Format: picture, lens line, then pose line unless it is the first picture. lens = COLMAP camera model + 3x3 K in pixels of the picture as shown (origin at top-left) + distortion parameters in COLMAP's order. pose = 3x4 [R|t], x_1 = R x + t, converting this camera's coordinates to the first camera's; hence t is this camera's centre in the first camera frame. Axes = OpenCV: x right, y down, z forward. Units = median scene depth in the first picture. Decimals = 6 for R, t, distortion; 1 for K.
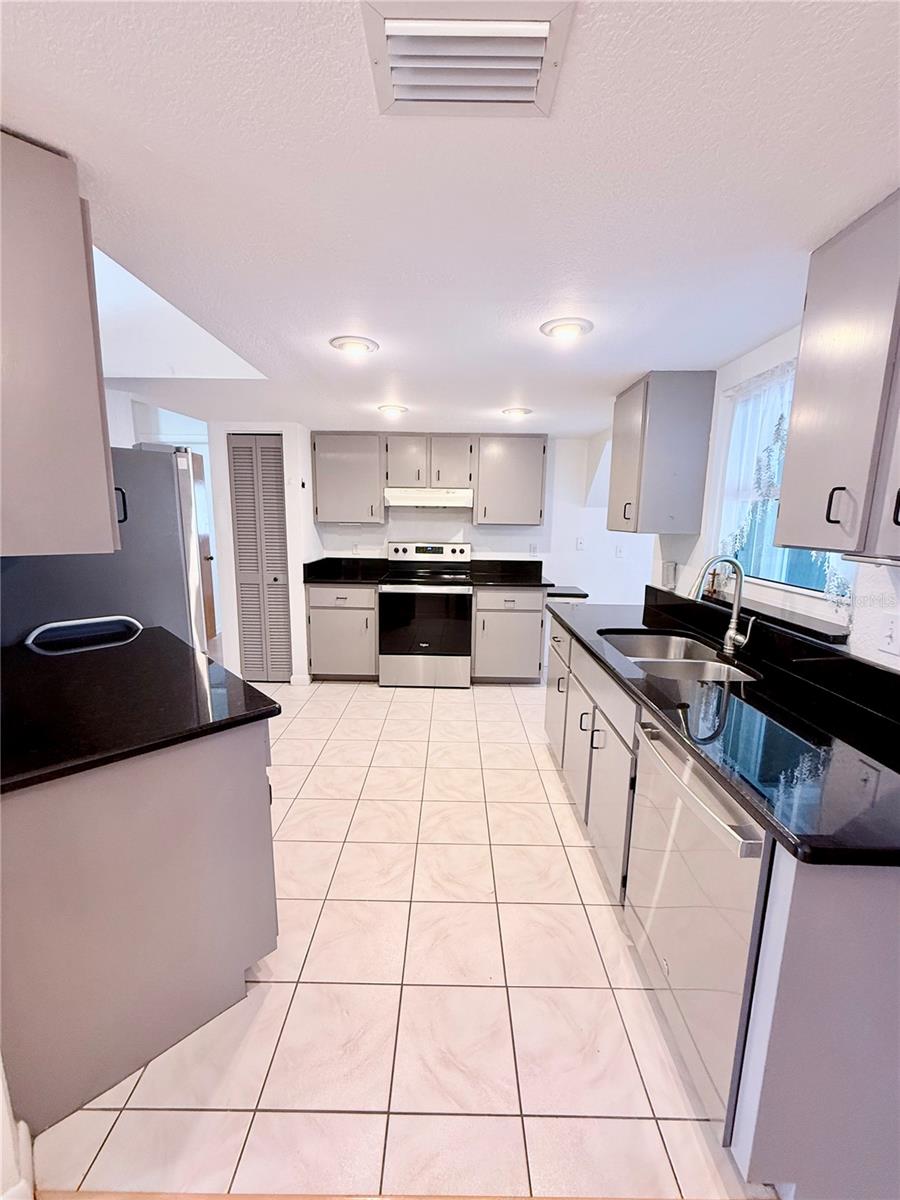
lens RADIAL K [[478.1, 0, 448.7], [0, 478.1, 598.8], [0, 0, 1]] dist [0.001117, -0.000282]
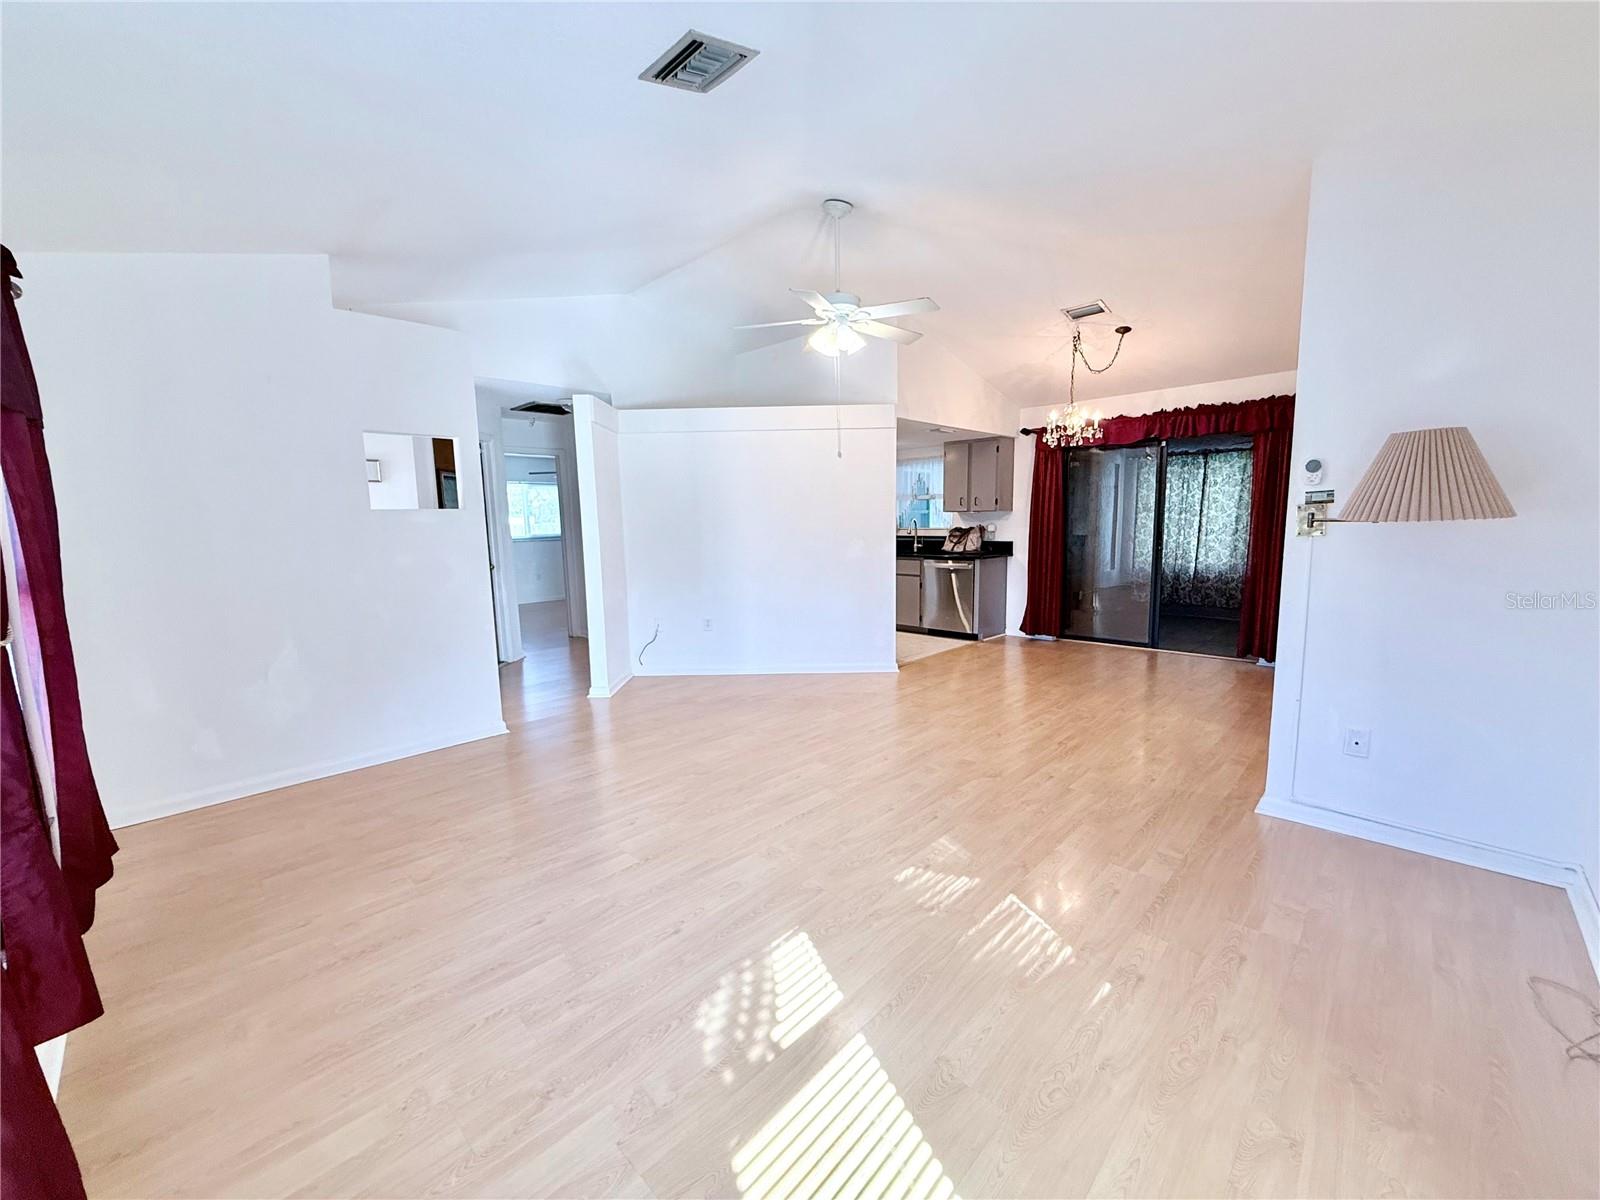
lens RADIAL K [[633.8, 0, 800.1], [0, 633.8, 604.1], [0, 0, 1]] dist [0.001005, -0.000110]
pose [[0.694128, -0.122212, 0.709402, -1.347167], [0.151569, 0.988203, 0.021937, 0.117379], [-0.703714, 0.092296, 0.704463, -0.604103]]
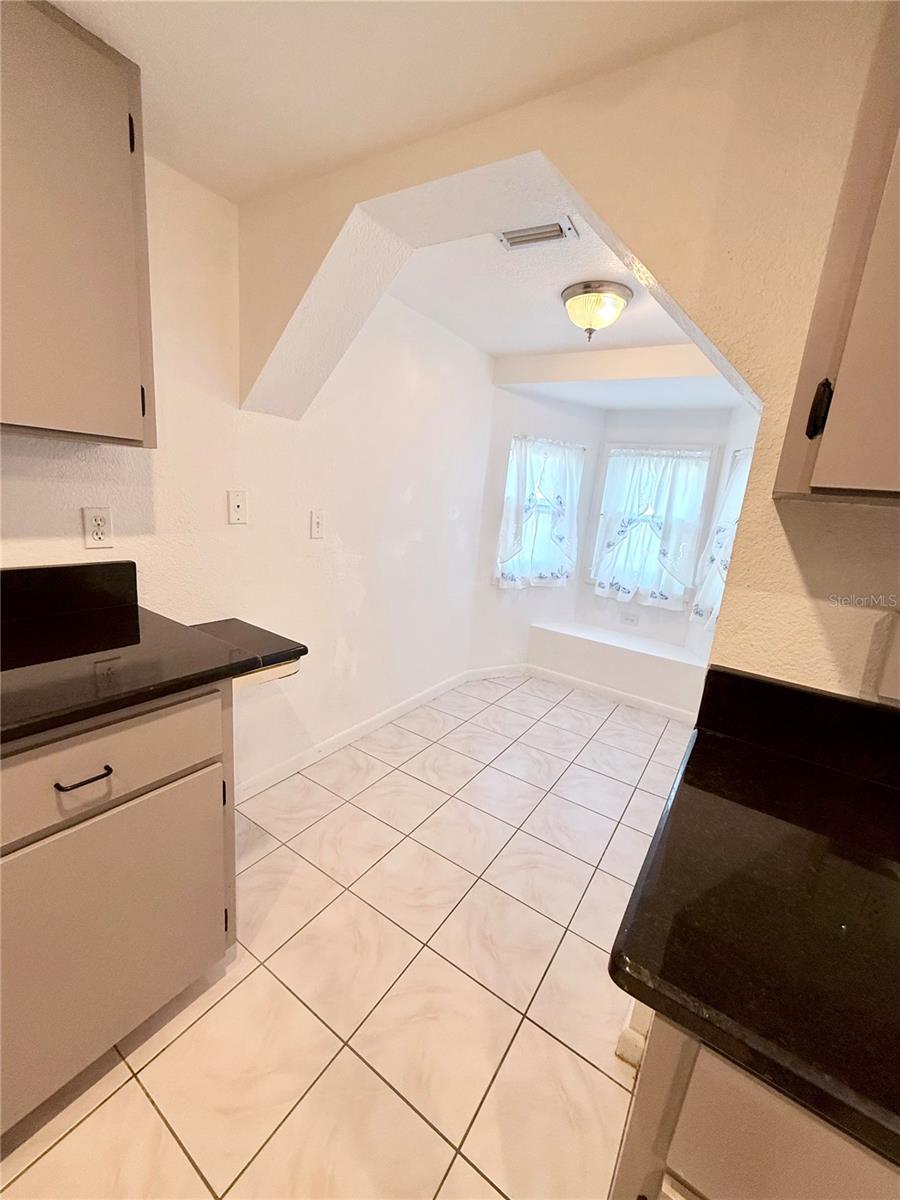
lens RADIAL K [[478.1, 0, 448.7], [0, 478.1, 598.8], [0, 0, 1]] dist [0.001117, -0.000282]
pose [[0.549001, -0.153544, 0.821597, 0.050464], [0.063443, 0.987801, 0.142212, -0.098802], [-0.833410, -0.025950, 0.552045, 0.736396]]
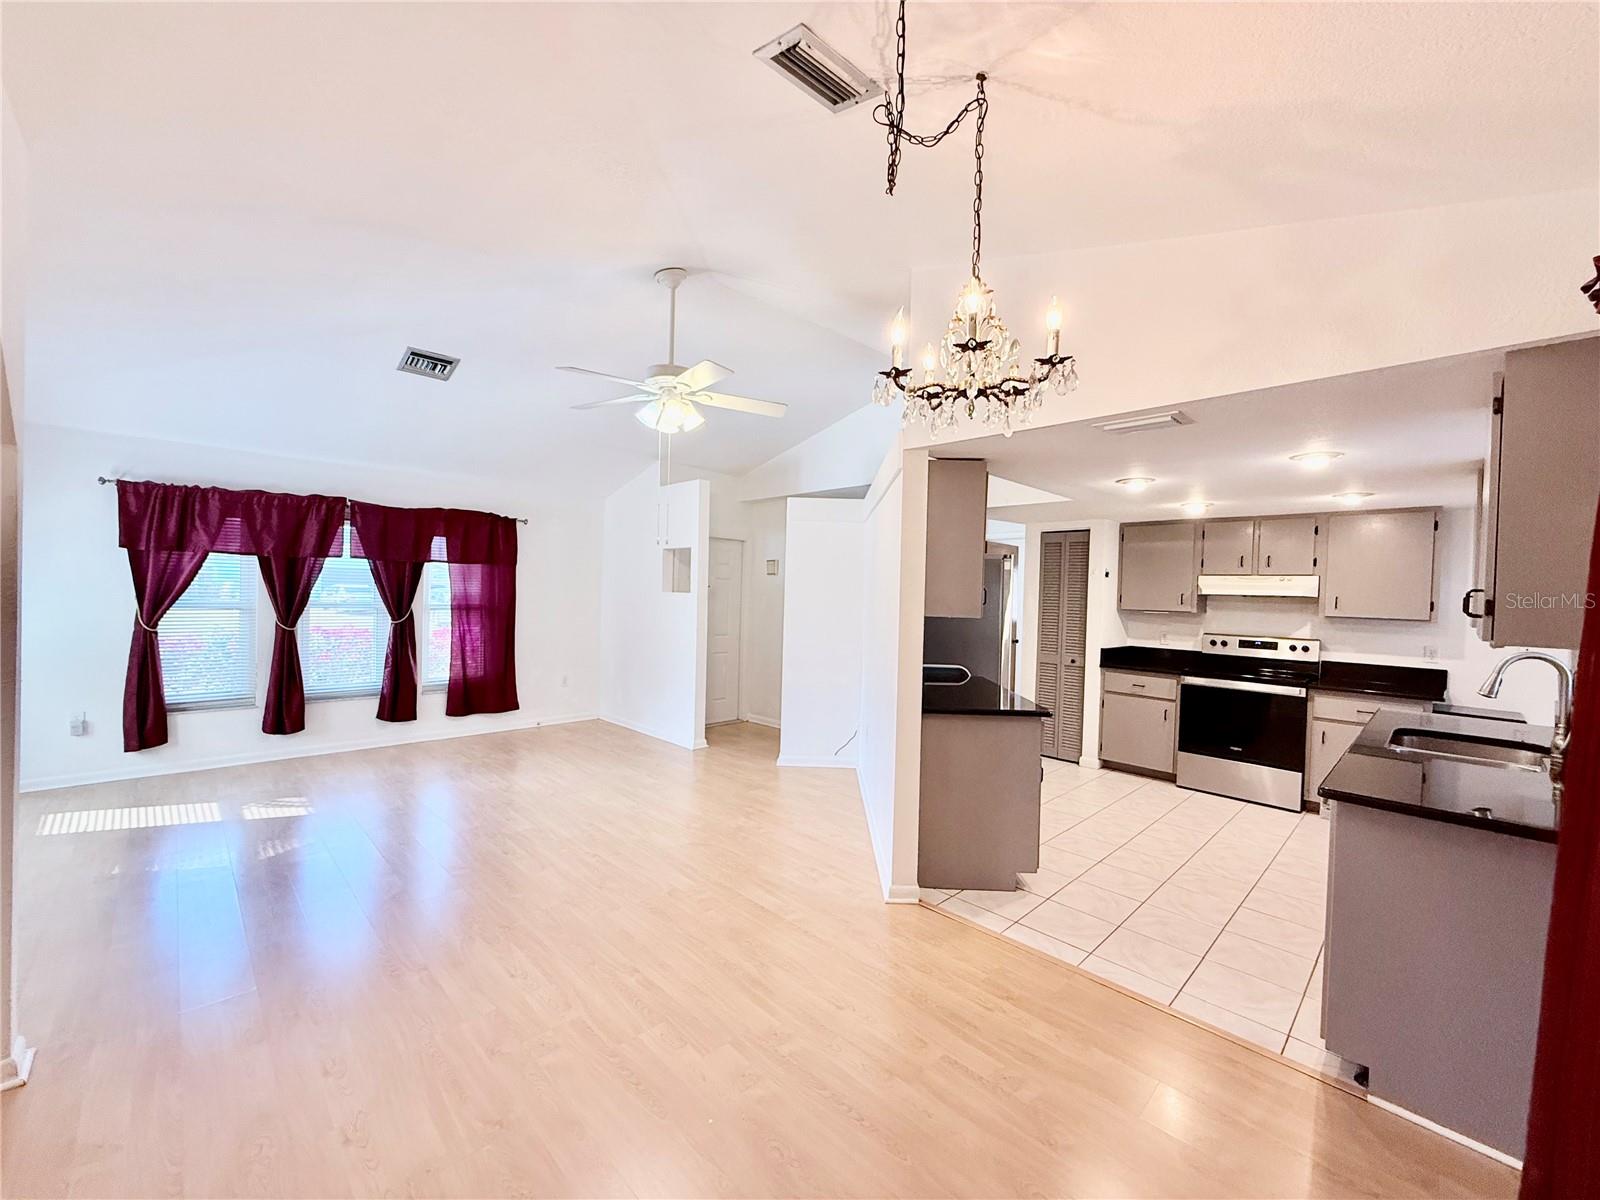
lens RADIAL K [[637.4, 0, 799.3], [0, 637.4, 601.2], [0, 0, 1]] dist [0.001117, -0.000282]
pose [[0.705326, 0.016216, -0.708697, 0.211833], [-0.137968, 0.983761, -0.114802, 0.074629], [0.695327, 0.178750, 0.696110, -0.438099]]
